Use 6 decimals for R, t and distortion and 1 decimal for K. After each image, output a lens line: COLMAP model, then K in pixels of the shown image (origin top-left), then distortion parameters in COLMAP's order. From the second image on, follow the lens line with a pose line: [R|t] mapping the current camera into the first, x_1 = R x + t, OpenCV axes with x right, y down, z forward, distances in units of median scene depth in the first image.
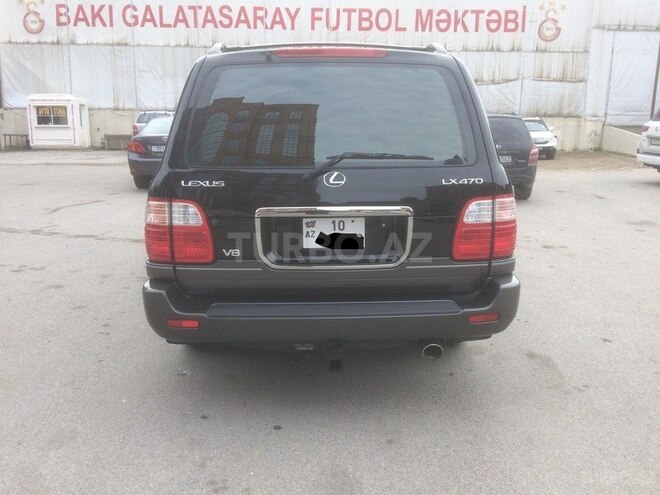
lens RADIAL K [[563.3, 0, 330.7], [0, 563.3, 244.7], [0, 0, 1]] dist [0.074172, -0.118117]
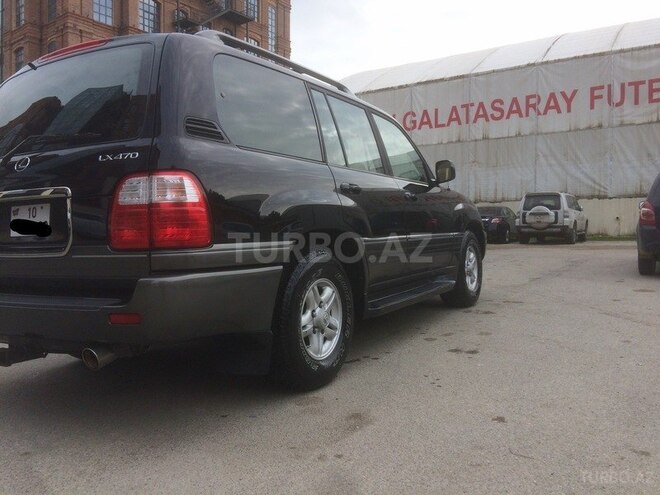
lens RADIAL K [[563.3, 0, 330.0], [0, 563.3, 245.7], [0, 0, 1]] dist [0.074172, -0.118117]
pose [[0.844587, -0.008297, -0.535354, 0.102391], [-0.085557, 0.984940, -0.150242, 0.013253], [0.528539, 0.172695, 0.831158, 0.049441]]
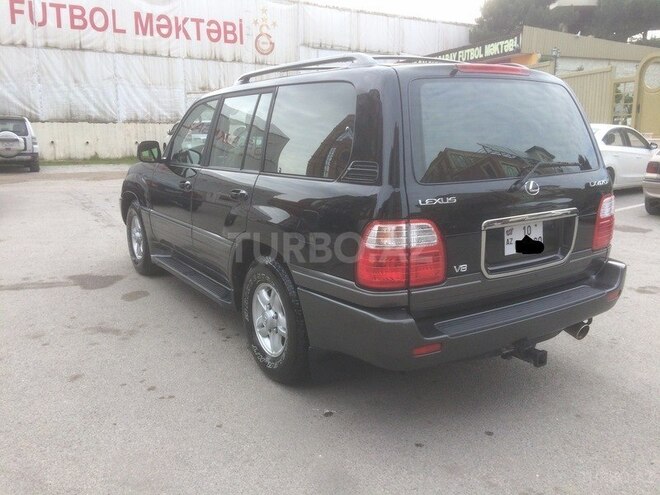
lens RADIAL K [[563.3, 0, 333.4], [0, 563.3, 247.0], [0, 0, 1]] dist [0.074172, -0.118117]
pose [[0.855254, -0.111704, 0.506026, -0.090473], [0.115576, 0.993012, 0.023866, -0.007606], [-0.505156, 0.038073, 0.862188, 0.026942]]
